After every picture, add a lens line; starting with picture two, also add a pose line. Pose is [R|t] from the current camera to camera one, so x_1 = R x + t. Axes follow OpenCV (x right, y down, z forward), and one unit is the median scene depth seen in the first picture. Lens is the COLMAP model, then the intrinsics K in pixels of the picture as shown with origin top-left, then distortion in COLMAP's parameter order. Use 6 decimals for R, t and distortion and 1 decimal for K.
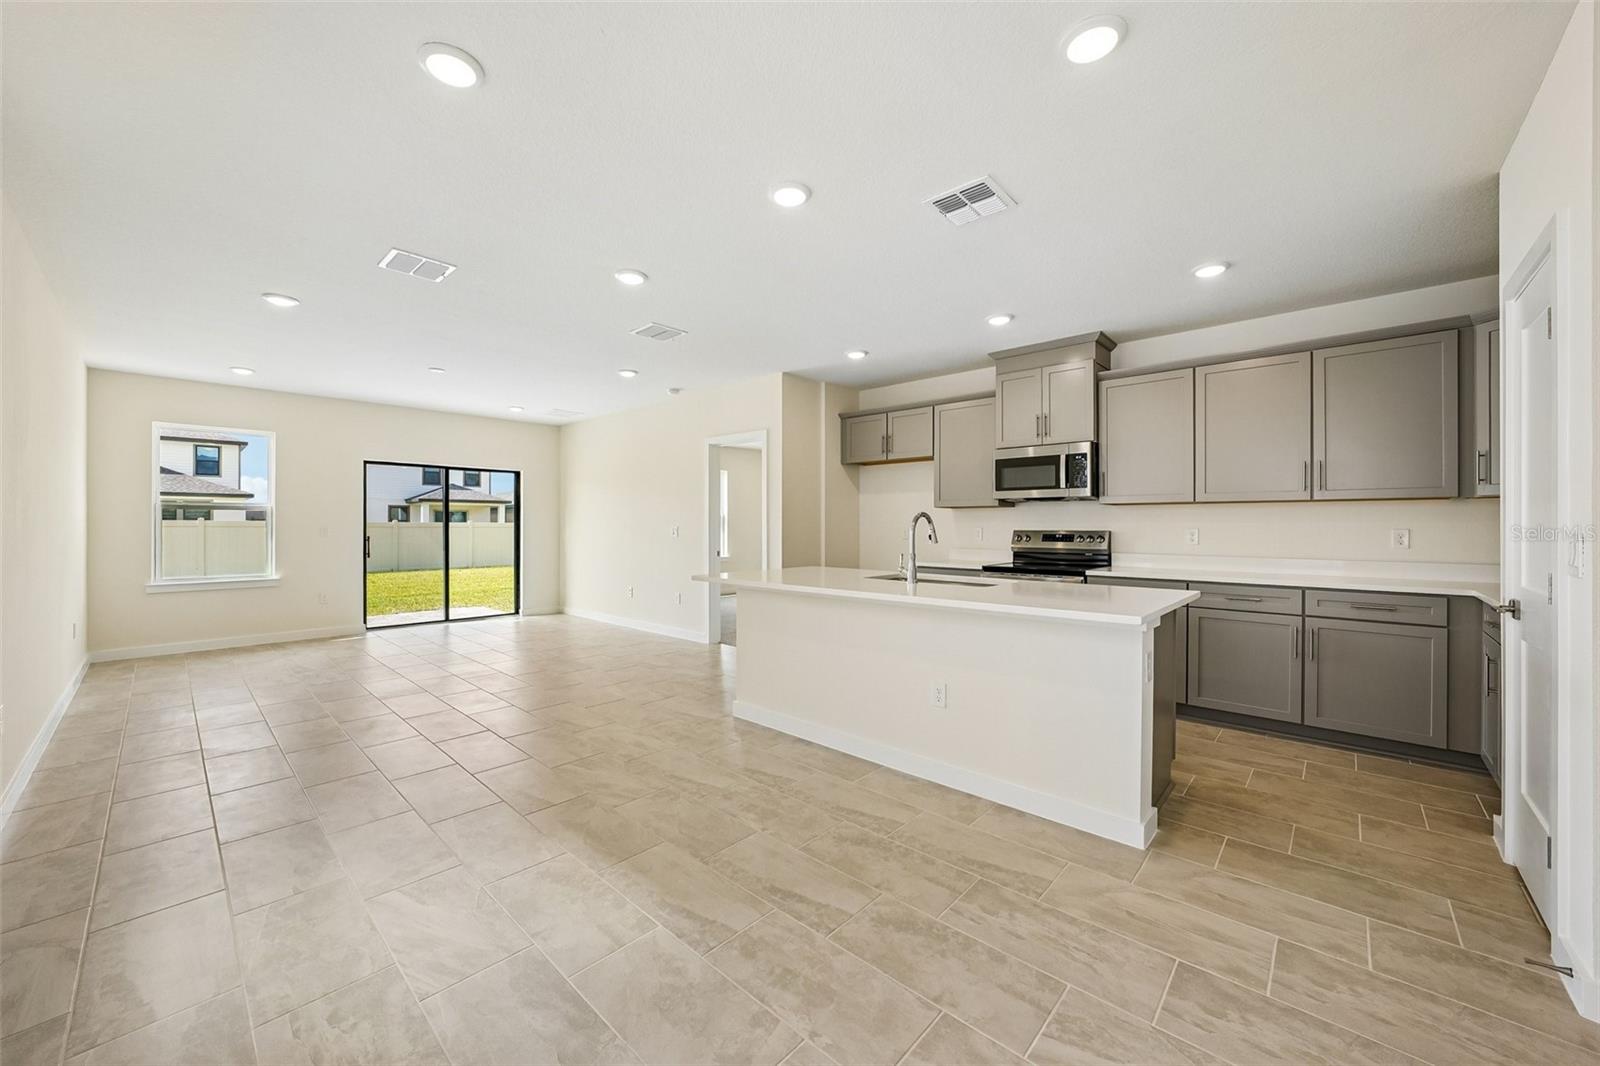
lens RADIAL K [[603.7, 0, 800.0], [0, 603.7, 519.9], [0, 0, 1]] dist [-0.023860, 0.006648]
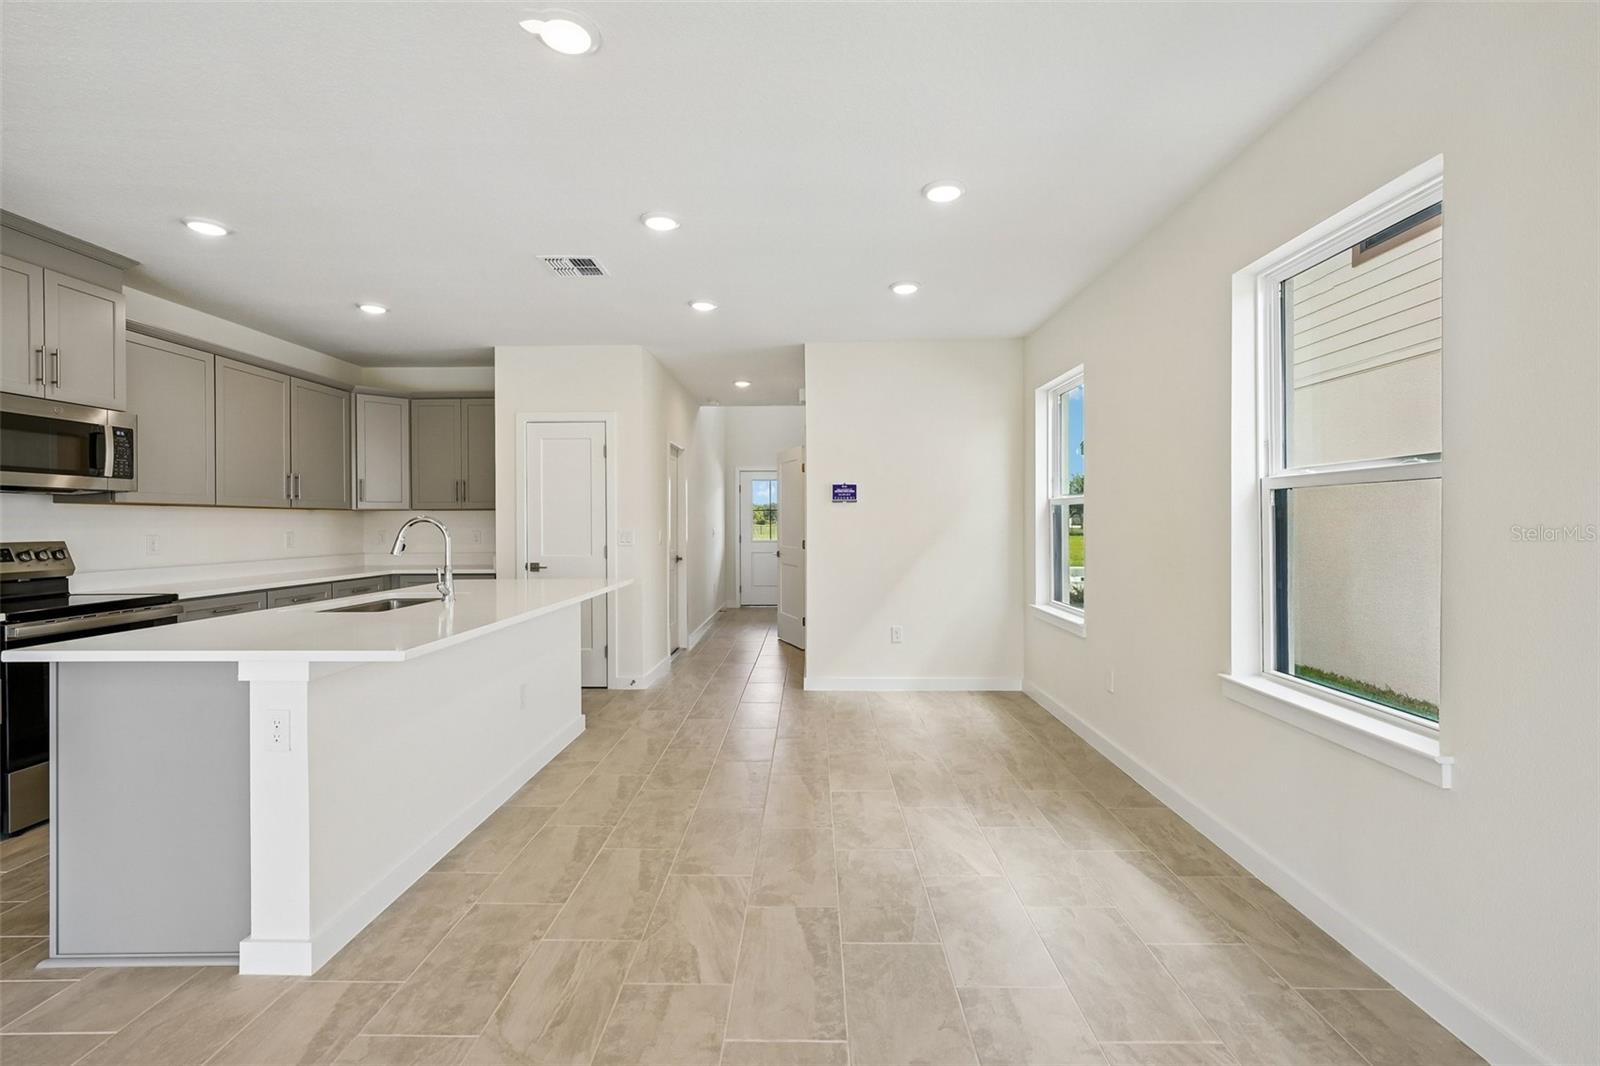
lens RADIAL K [[700.3, 0, 803.2], [0, 700.3, 526.3], [0, 0, 1]] dist [-0.015446, 0.008067]
pose [[-0.667966, -0.002016, 0.744189, -0.790684], [-0.001334, 0.999998, 0.001512, -0.001455], [-0.744191, 0.000017, -0.667967, 1.171567]]
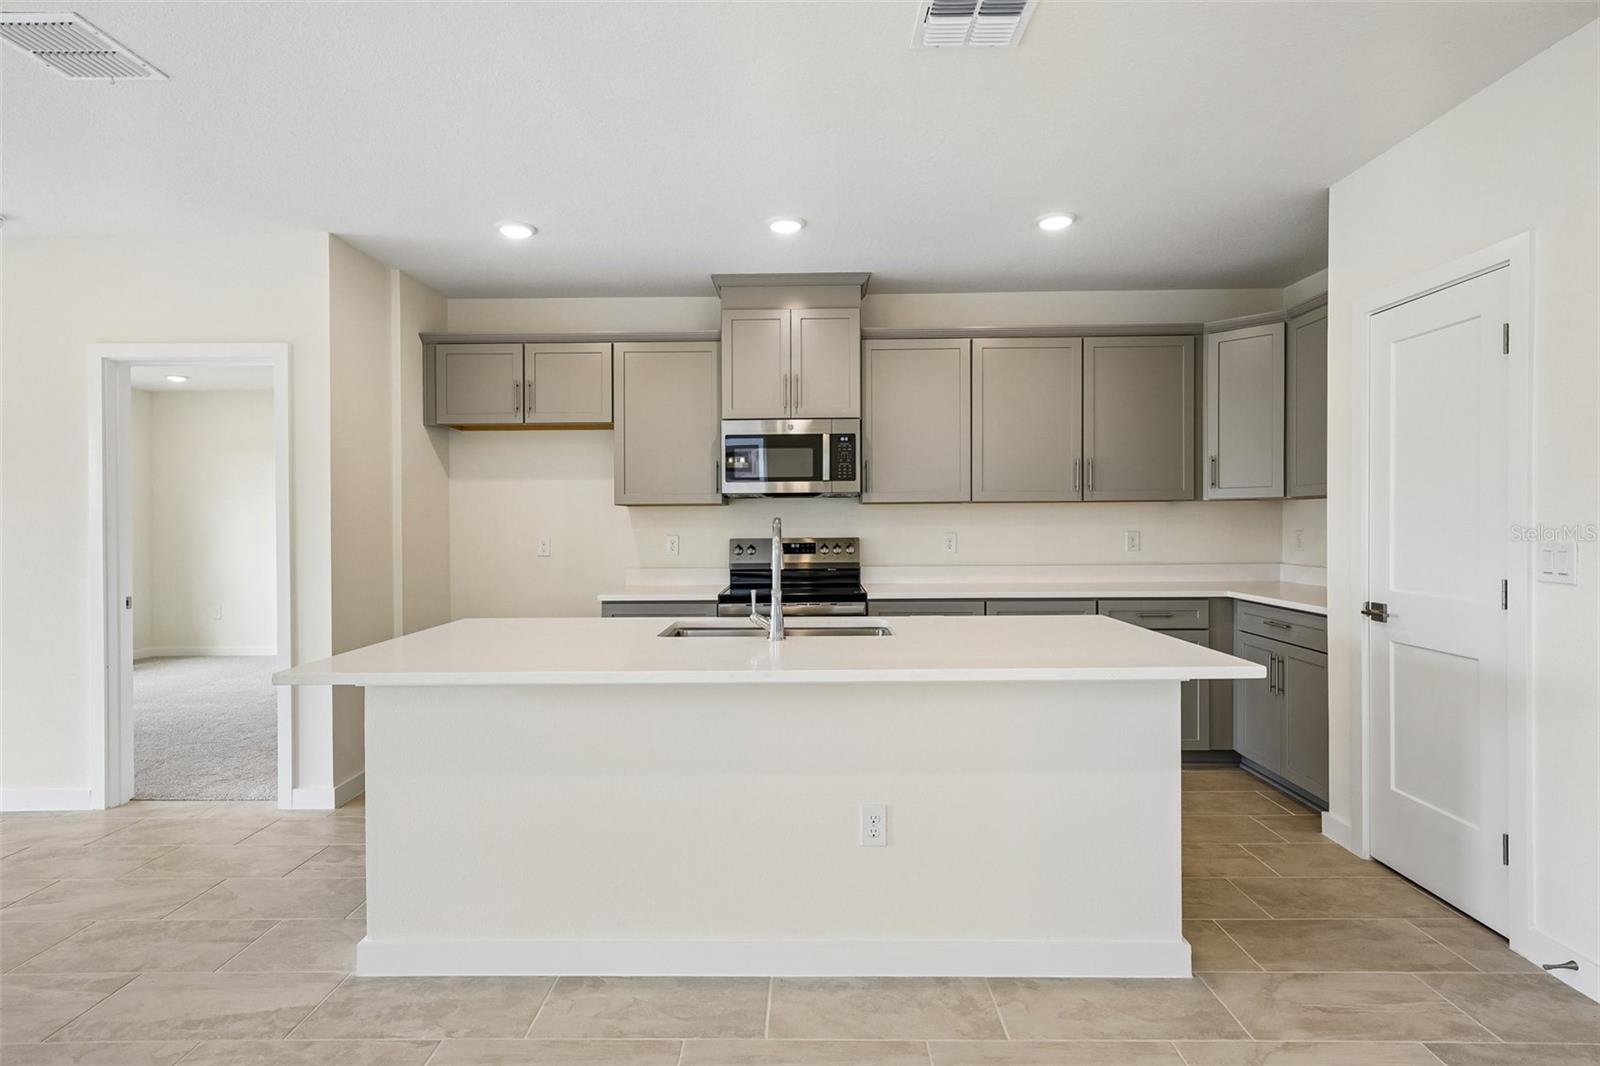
lens RADIAL K [[806.3, 0, 803.3], [0, 806.3, 519.5], [0, 0, 1]] dist [0.005202, 0.001004]
pose [[0.744069, -0.007351, 0.668062, -0.287514], [0.004632, 0.999972, 0.005845, -0.014774], [-0.668087, -0.001254, 0.744082, 0.369051]]
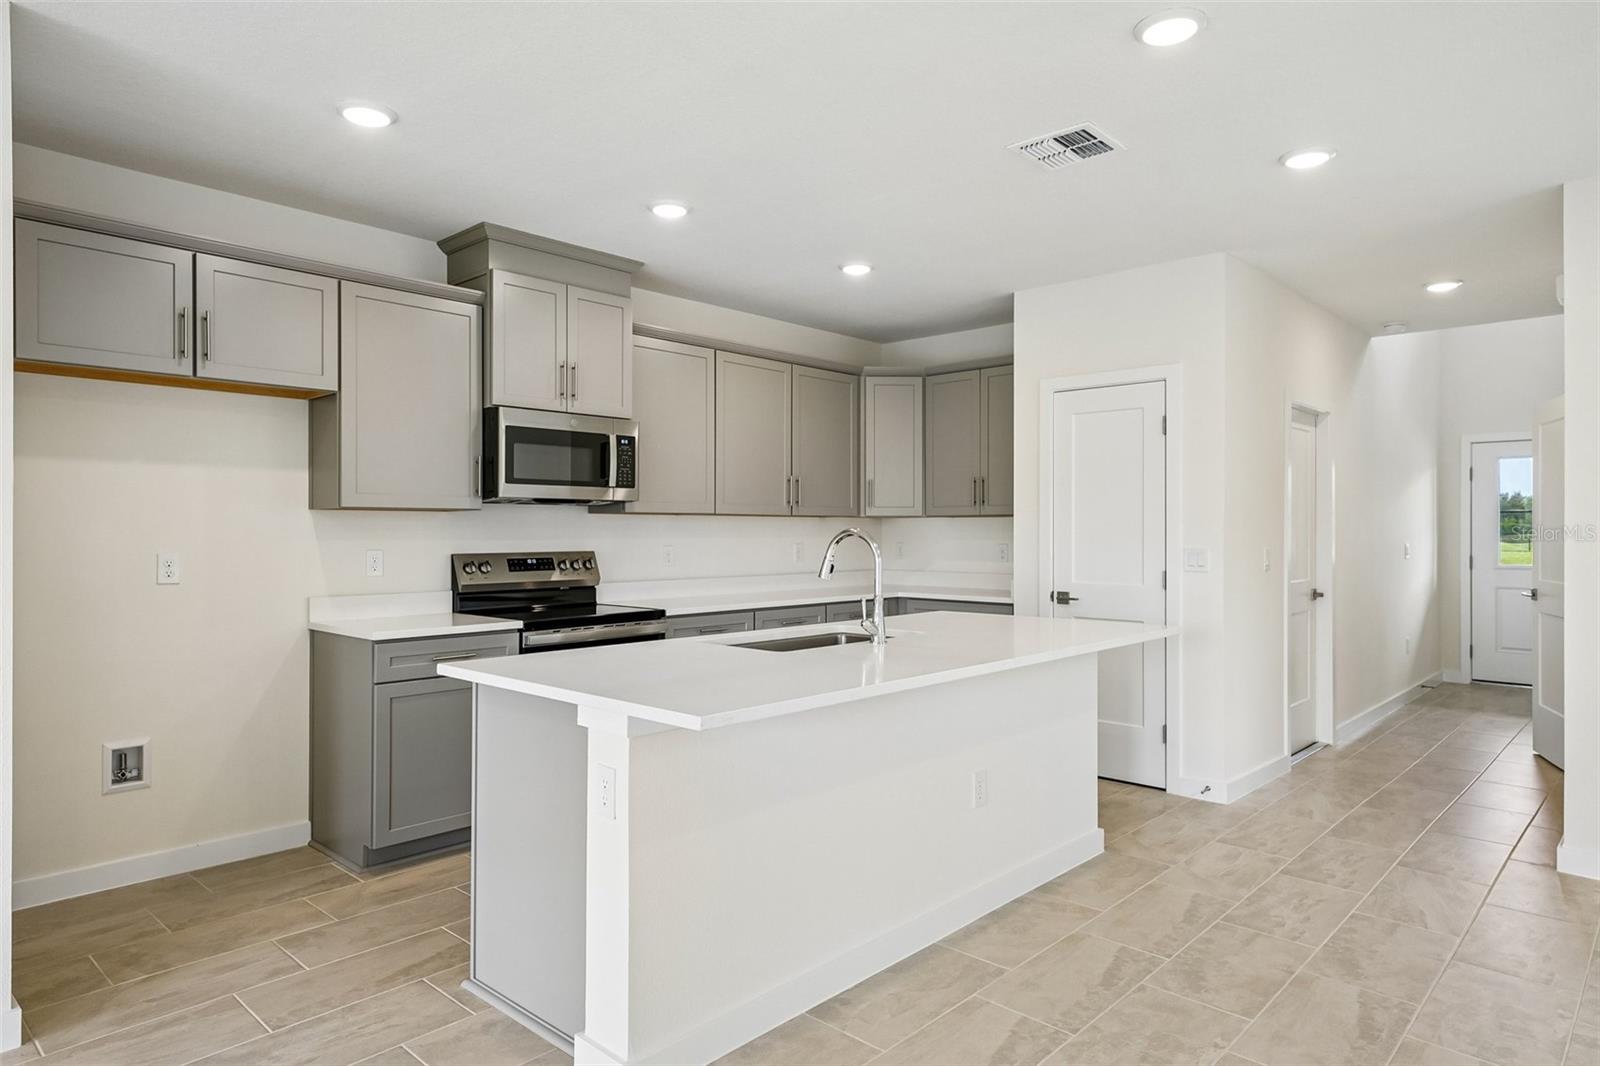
lens RADIAL K [[953.3, 0, 803.1], [0, 953.3, 529.0], [0, 0, 1]] dist [0.022758, -0.000157]
pose [[0.005148, -0.000024, 0.999987, -0.728541], [-0.007550, 0.999971, 0.000063, -0.011566], [-0.999958, -0.007551, 0.005147, 0.981706]]
